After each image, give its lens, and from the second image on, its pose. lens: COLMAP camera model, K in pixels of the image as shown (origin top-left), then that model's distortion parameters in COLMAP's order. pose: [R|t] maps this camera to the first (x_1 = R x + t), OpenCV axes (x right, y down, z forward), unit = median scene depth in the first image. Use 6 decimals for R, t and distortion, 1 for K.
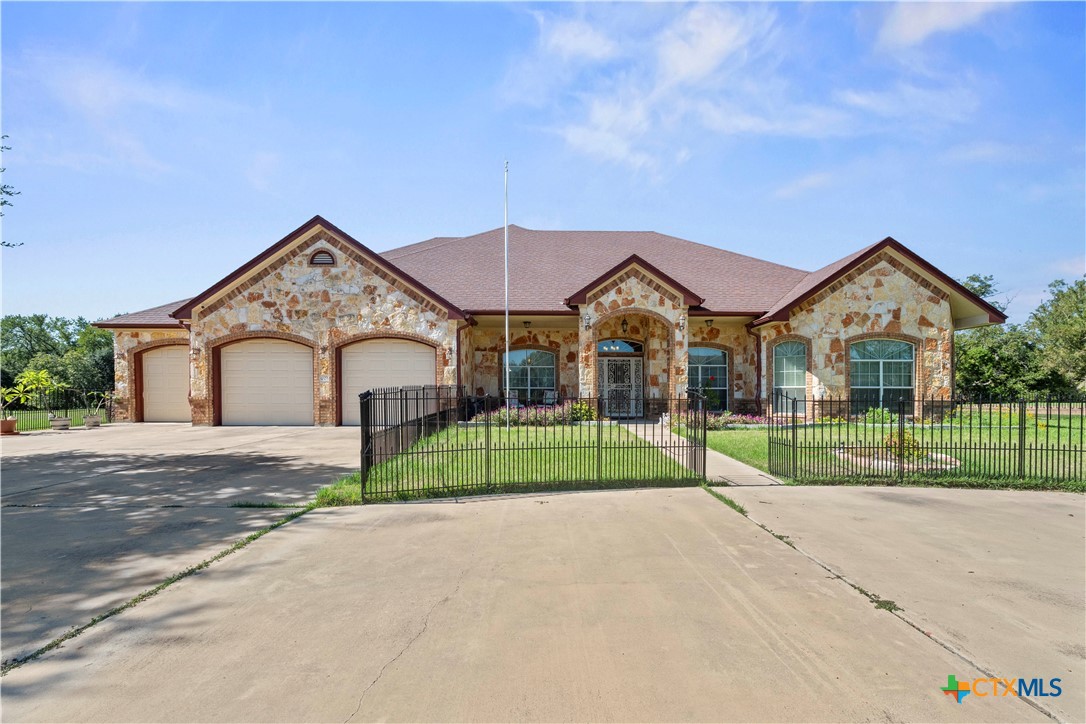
lens RADIAL K [[468.2, 0, 567.0], [0, 468.2, 379.6], [0, 0, 1]] dist [-0.000319, -0.000048]
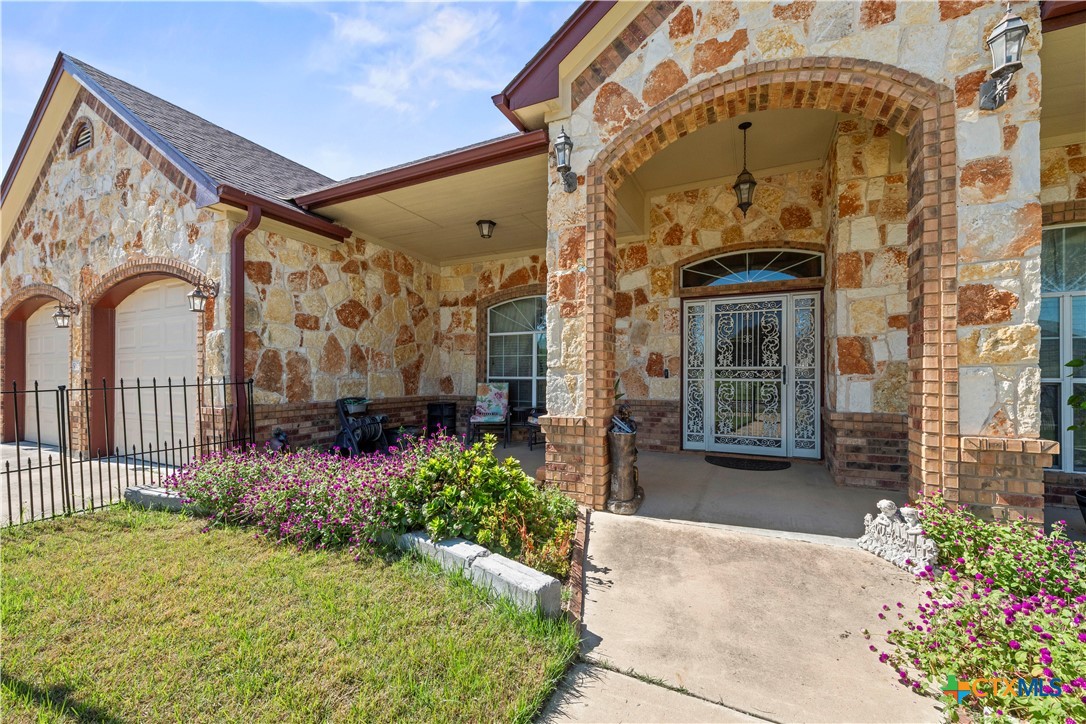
lens RADIAL K [[438.9, 0, 546.8], [0, 438.9, 375.5], [0, 0, 1]] dist [-0.000794, 0.000274]
pose [[0.887360, -0.002631, -0.461070, 0.164142], [0.016864, 0.999500, 0.026752, 0.004720], [0.460769, -0.031514, 0.886961, 0.766434]]
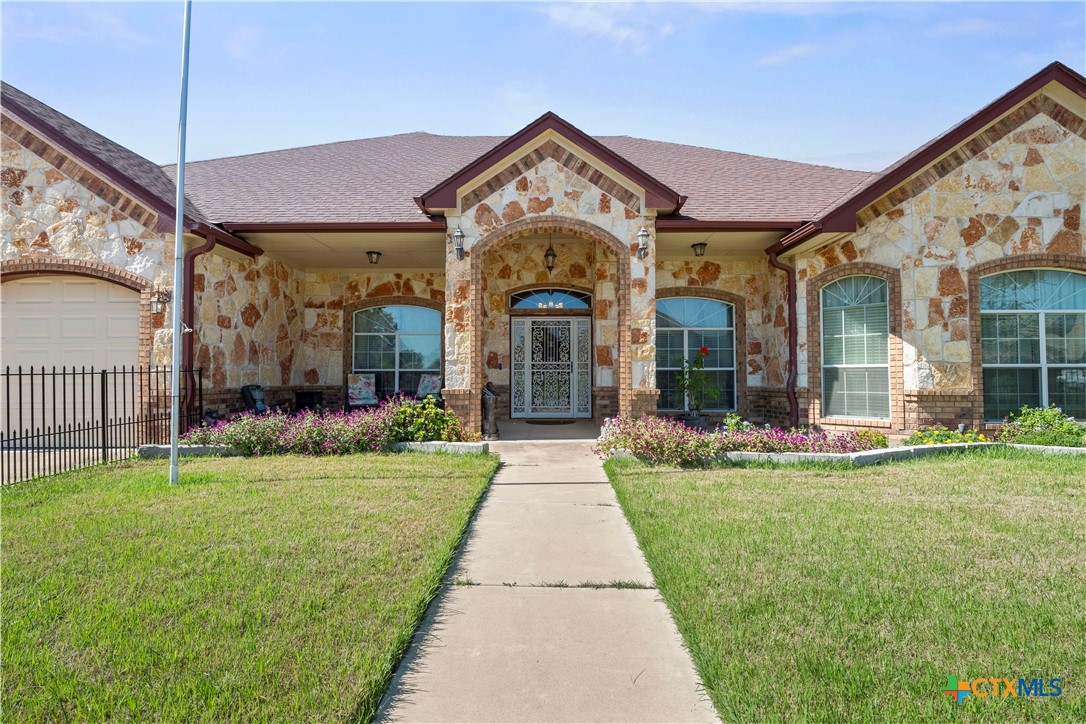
lens RADIAL K [[510.2, 0, 560.9], [0, 510.2, 354.1], [0, 0, 1]] dist [-0.001583, -0.001000]
pose [[0.999806, -0.006406, -0.018651, 0.170283], [0.006230, 0.999935, -0.009513, 0.006413], [0.018711, 0.009395, 0.999781, 0.450059]]
